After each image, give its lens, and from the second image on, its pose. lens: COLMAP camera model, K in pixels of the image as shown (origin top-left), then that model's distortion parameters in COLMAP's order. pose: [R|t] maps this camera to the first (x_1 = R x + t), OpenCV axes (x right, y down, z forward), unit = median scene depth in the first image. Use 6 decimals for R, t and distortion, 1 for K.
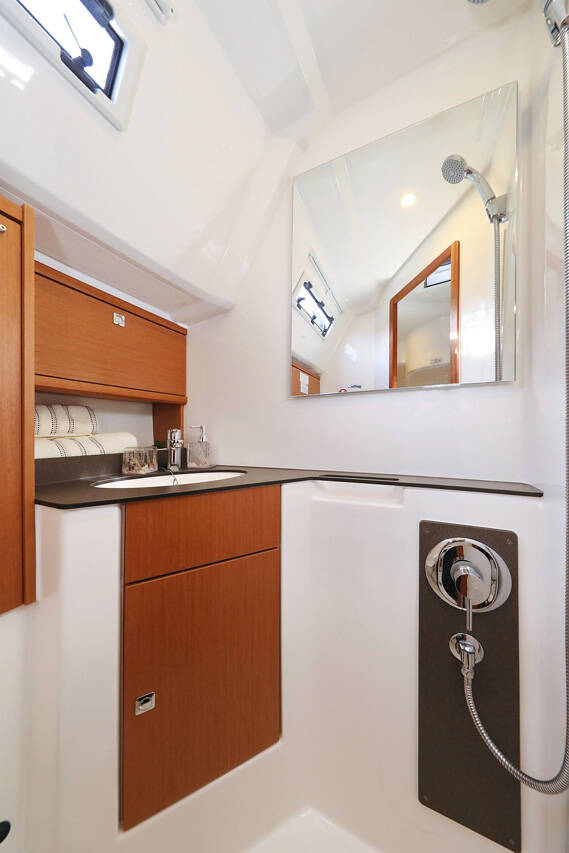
lens RADIAL K [[270.6, 0, 299.6], [0, 270.6, 437.7], [0, 0, 1]] dist [0.000364, -0.000031]
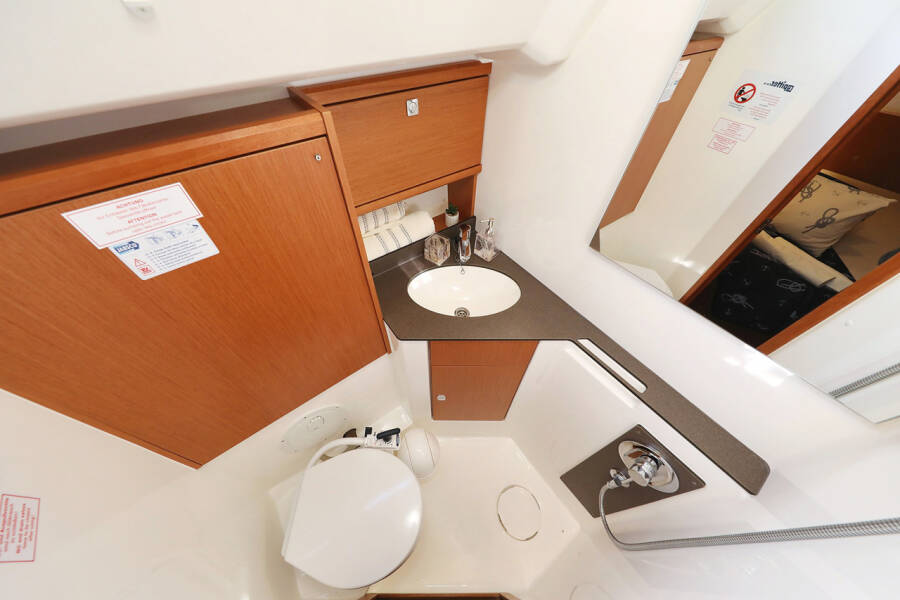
lens RADIAL K [[285.5, 0, 446.2], [0, 285.5, 303.0], [0, 0, 1]] dist [0.000364, -0.000031]
pose [[0.873408, 0.374170, -0.311697, -0.080540], [-0.011198, 0.655310, 0.755277, -0.745900], [0.486860, -0.656175, 0.576543, 0.153813]]
